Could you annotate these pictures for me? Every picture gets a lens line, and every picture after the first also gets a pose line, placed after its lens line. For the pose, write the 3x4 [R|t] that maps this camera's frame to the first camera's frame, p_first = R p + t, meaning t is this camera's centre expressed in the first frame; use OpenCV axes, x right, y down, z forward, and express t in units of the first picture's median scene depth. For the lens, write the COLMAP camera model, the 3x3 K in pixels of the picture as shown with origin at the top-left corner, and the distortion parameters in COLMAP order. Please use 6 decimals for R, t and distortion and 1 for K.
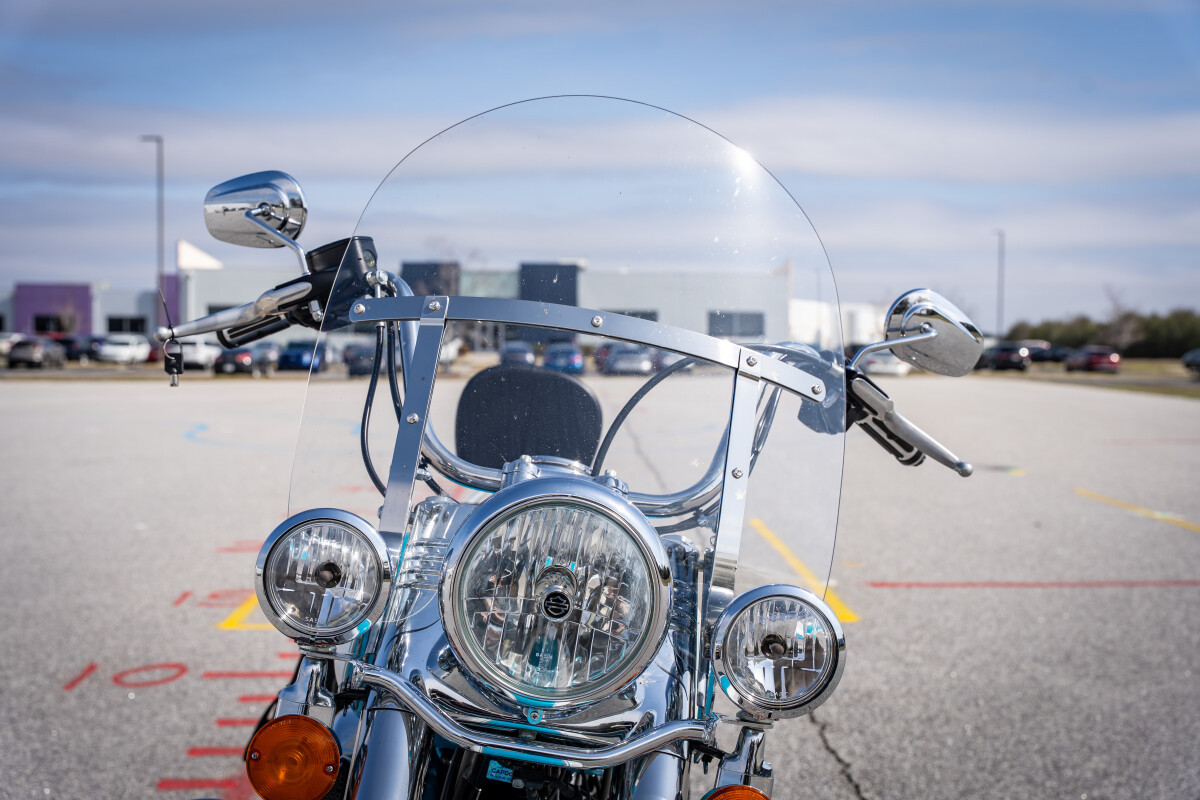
lens RADIAL K [[1521.7, 0, 602.7], [0, 1521.7, 400.6], [0, 0, 1]] dist [-0.000894, 0.000000]
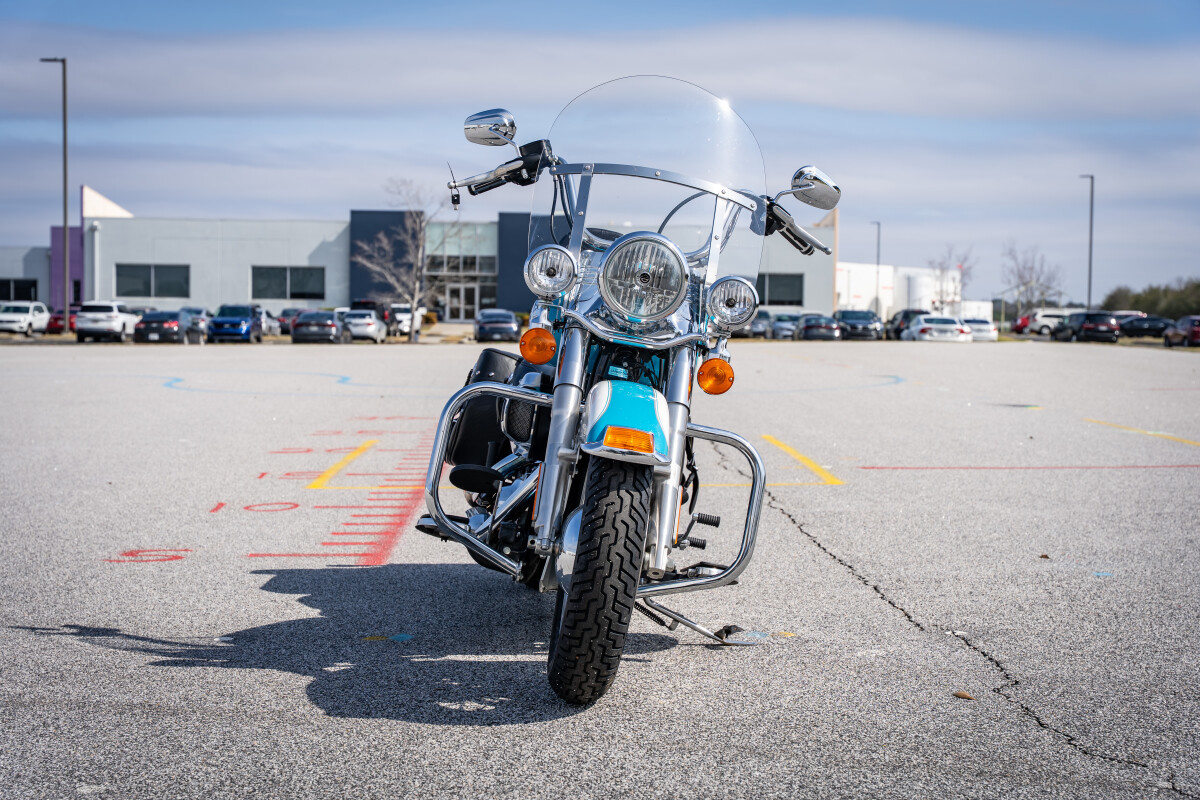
lens RADIAL K [[1902.4, 0, 597.9], [0, 1902.4, 399.3], [0, 0, 1]] dist [-0.019532, 0.000000]
pose [[0.999999, 0.000989, -0.000293, -0.076799], [-0.000987, 0.999978, 0.006632, 0.225361], [0.000300, -0.006631, 0.999978, -1.577052]]
